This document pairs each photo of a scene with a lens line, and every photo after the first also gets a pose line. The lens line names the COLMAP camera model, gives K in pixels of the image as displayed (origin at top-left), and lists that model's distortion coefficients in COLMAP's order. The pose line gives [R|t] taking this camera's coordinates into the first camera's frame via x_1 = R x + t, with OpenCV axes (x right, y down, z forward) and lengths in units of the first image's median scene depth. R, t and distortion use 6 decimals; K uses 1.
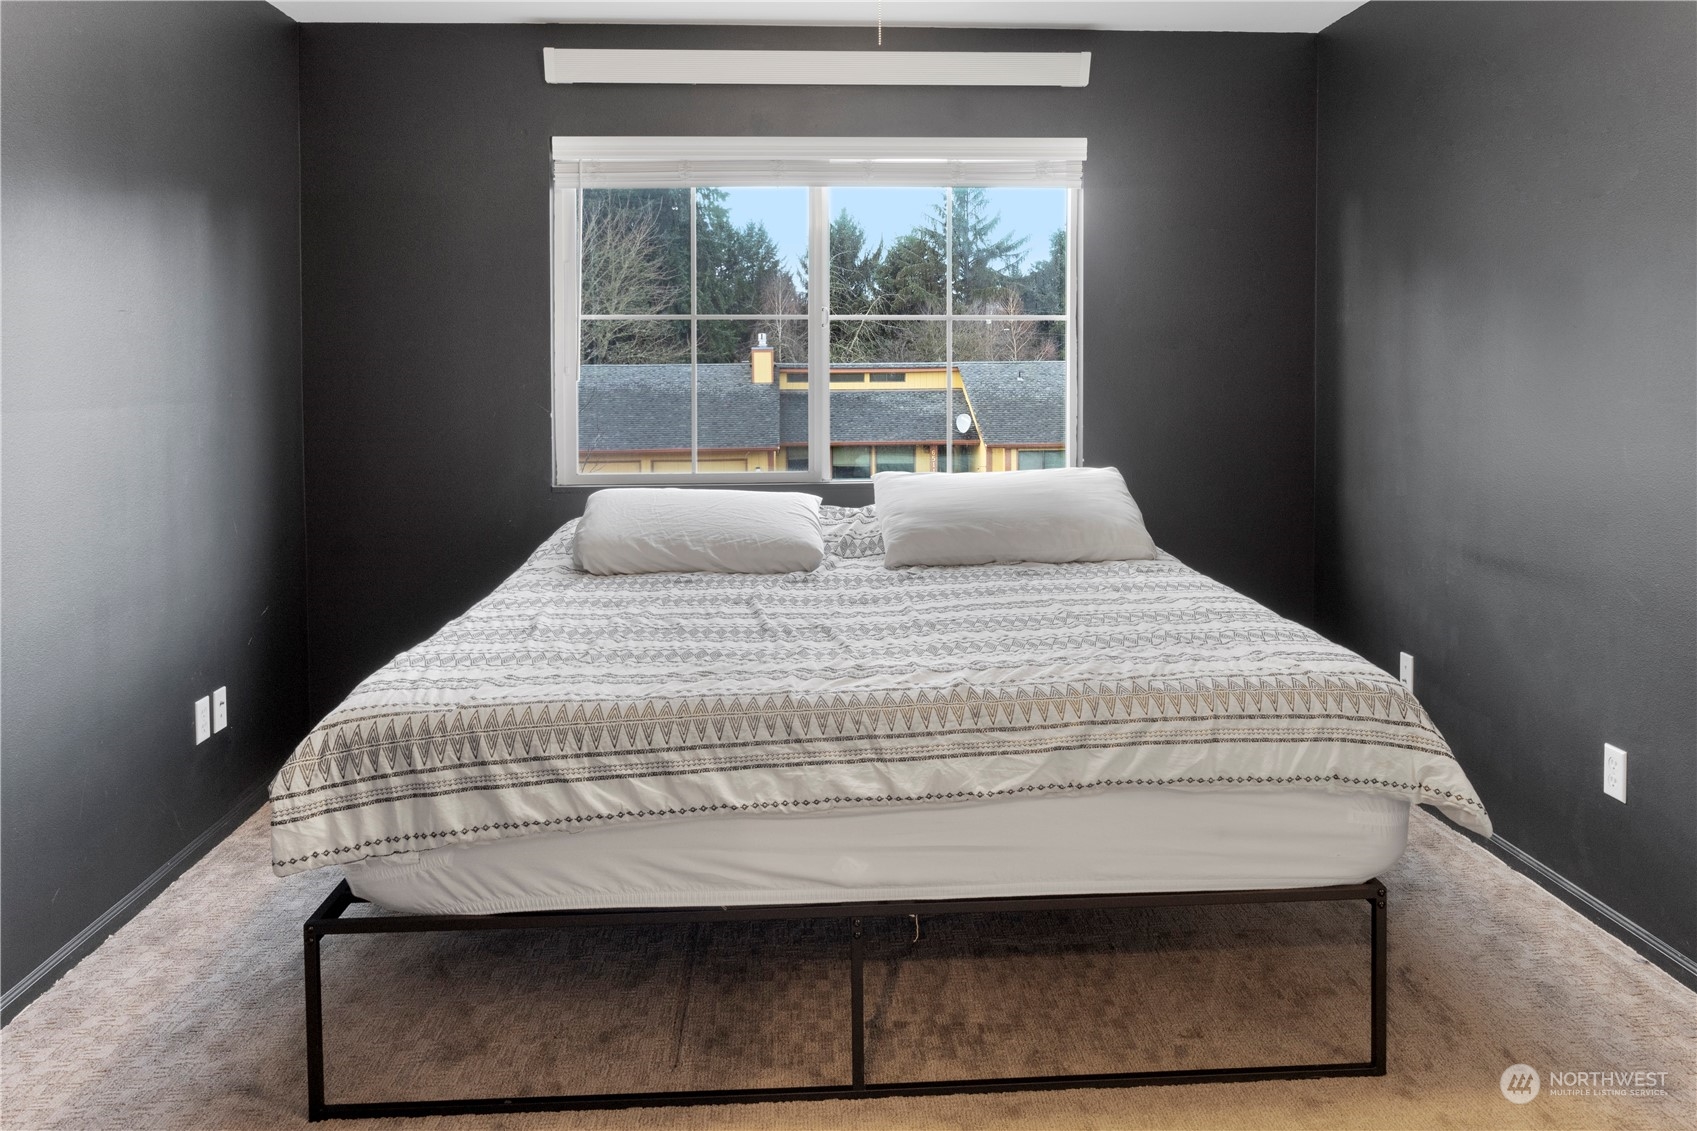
lens RADIAL K [[1208.8, 0, 816.0], [0, 1208.8, 393.5], [0, 0, 1]] dist [-0.011173, 0.009900]
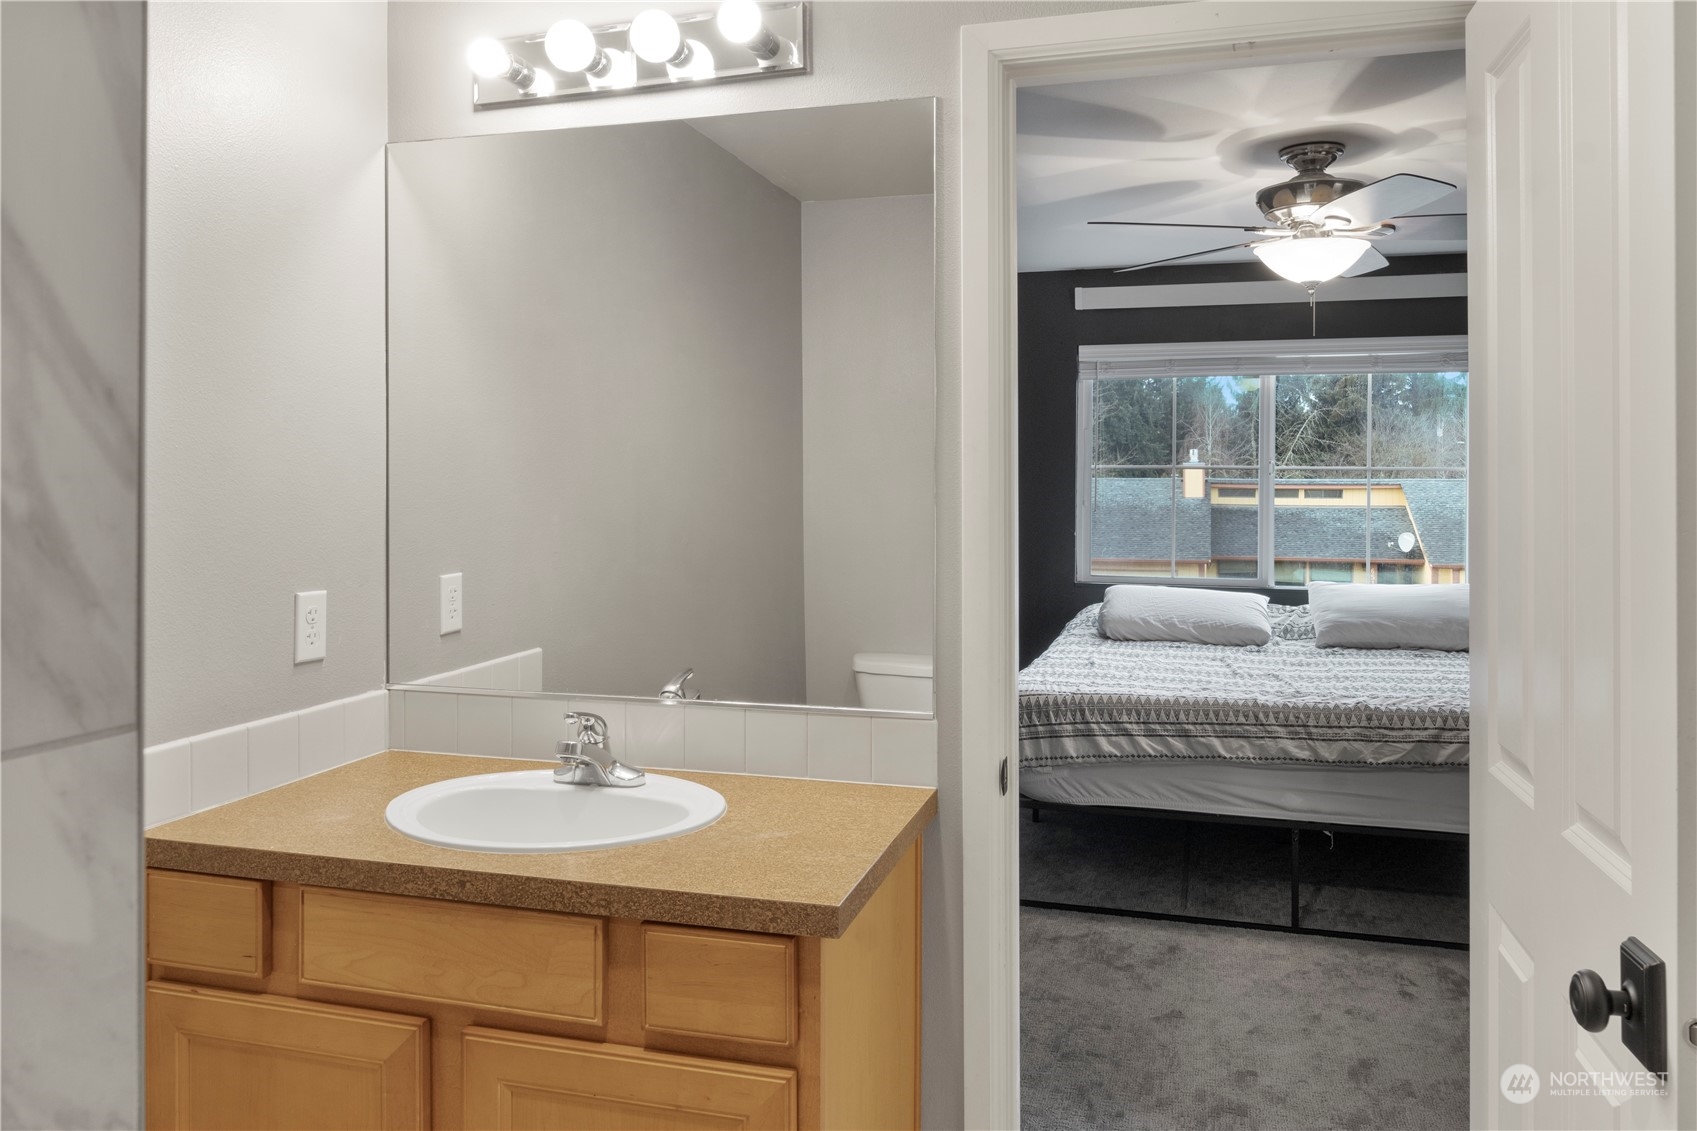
lens RADIAL K [[1208.8, 0, 843.3], [0, 1208.8, 462.9], [0, 0, 1]] dist [-0.011173, 0.009900]
pose [[0.949053, 0.010292, -0.314949, -0.041256], [-0.020125, 0.999406, -0.027985, -0.037453], [0.314474, 0.032897, 0.948696, -0.851805]]
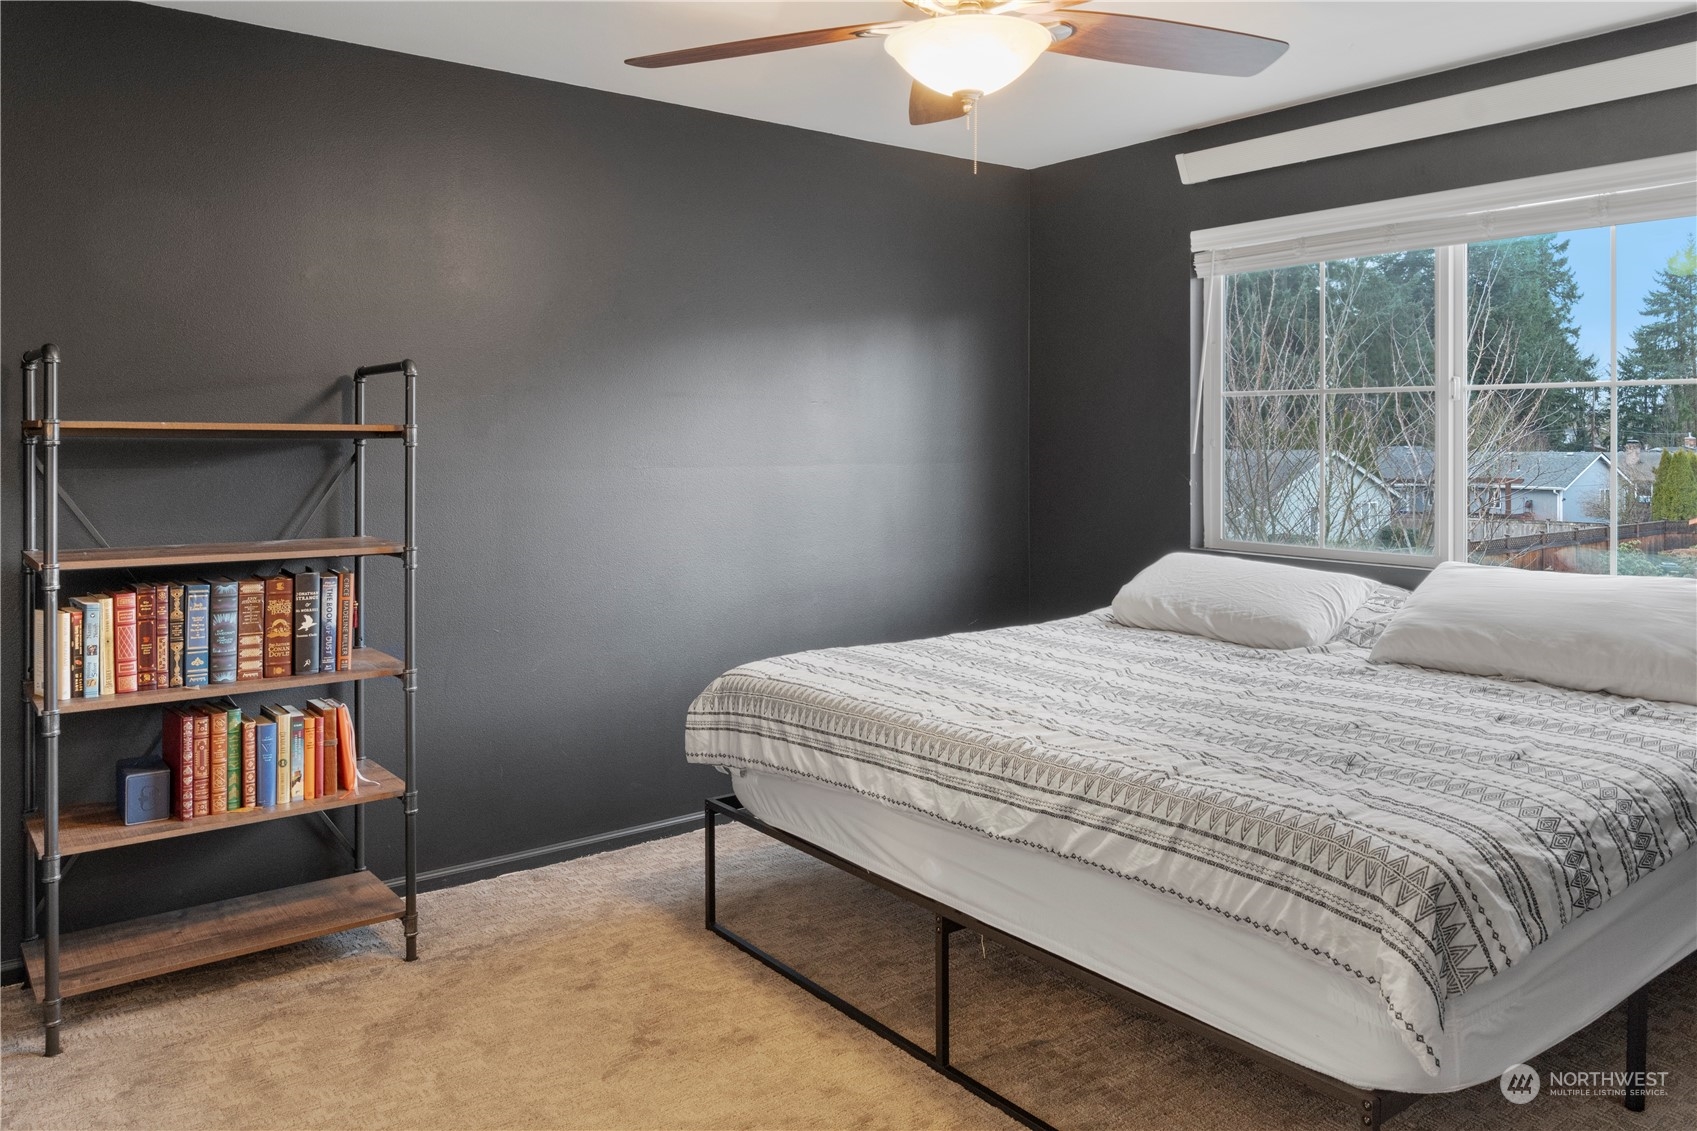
lens RADIAL K [[1208.8, 0, 925.0], [0, 1208.8, 434.4], [0, 0, 1]] dist [-0.011173, 0.009900]
pose [[0.593587, 0.004294, -0.804758, 0.912871], [-0.020860, 0.999732, -0.010052, -0.020131], [0.804499, 0.022754, 0.593518, 0.265590]]
